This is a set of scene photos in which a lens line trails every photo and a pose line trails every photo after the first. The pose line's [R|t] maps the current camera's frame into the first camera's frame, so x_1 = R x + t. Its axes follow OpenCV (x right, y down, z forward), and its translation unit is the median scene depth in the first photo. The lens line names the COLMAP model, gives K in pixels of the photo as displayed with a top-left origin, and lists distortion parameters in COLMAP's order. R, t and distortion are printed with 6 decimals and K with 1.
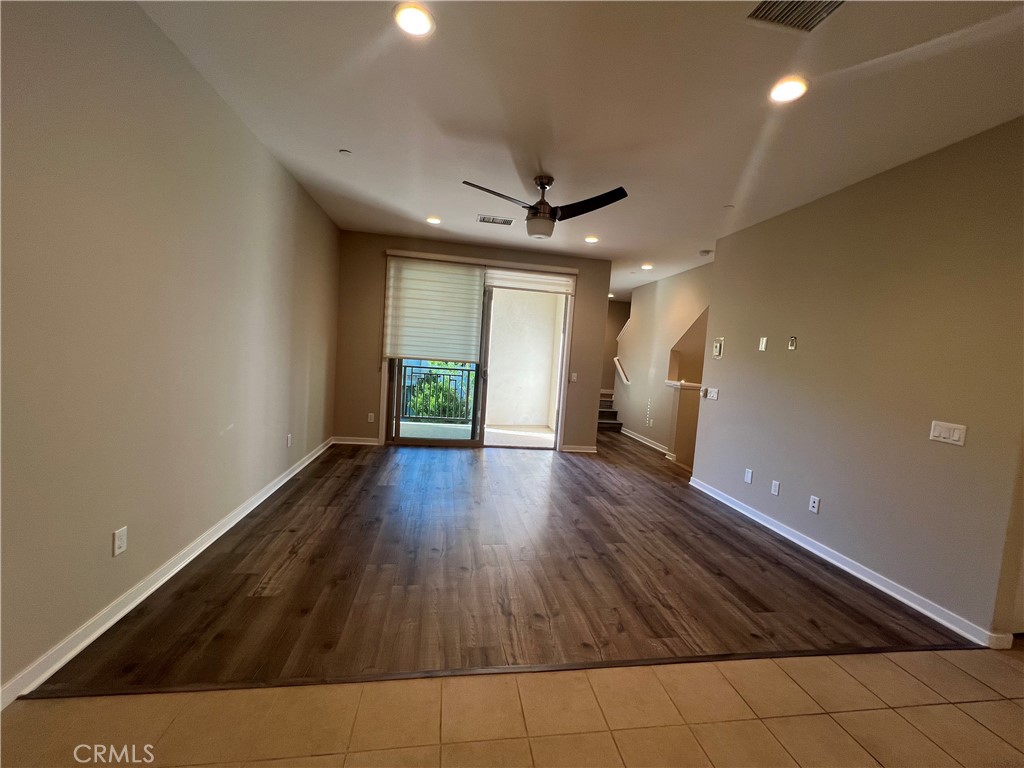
lens RADIAL K [[413.0, 0, 511.6], [0, 413.0, 381.6], [0, 0, 1]] dist [-0.000759, -0.000196]
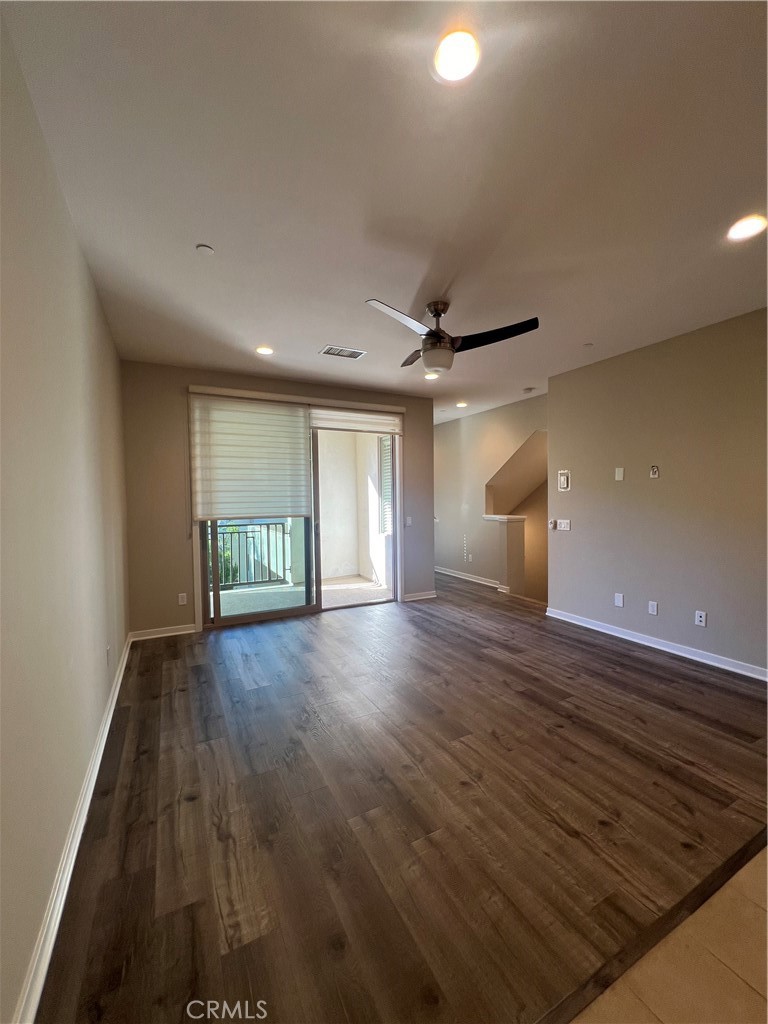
lens RADIAL K [[413.0, 0, 385.9], [0, 413.0, 508.5], [0, 0, 1]] dist [-0.000759, -0.000196]
pose [[0.942752, -0.089162, 0.321355, -0.305626], [0.099356, 0.994932, -0.015430, -0.046045], [-0.318351, 0.046475, 0.946833, 0.186515]]
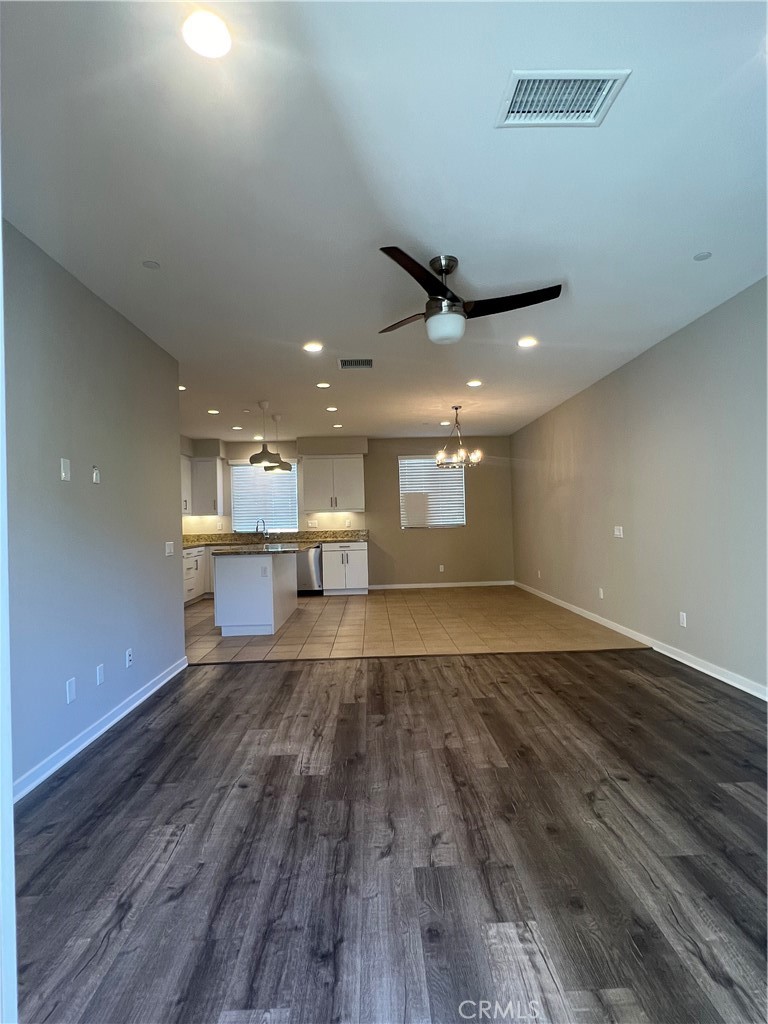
lens RADIAL K [[519.3, 0, 380.7], [0, 519.3, 508.3], [0, 0, 1]] dist [0.002254, 0.000367]
pose [[-0.989672, -0.041815, 0.137116, 0.038882], [-0.034461, 0.997859, 0.055582, -0.092578], [-0.139146, 0.050283, -0.988994, 1.691464]]
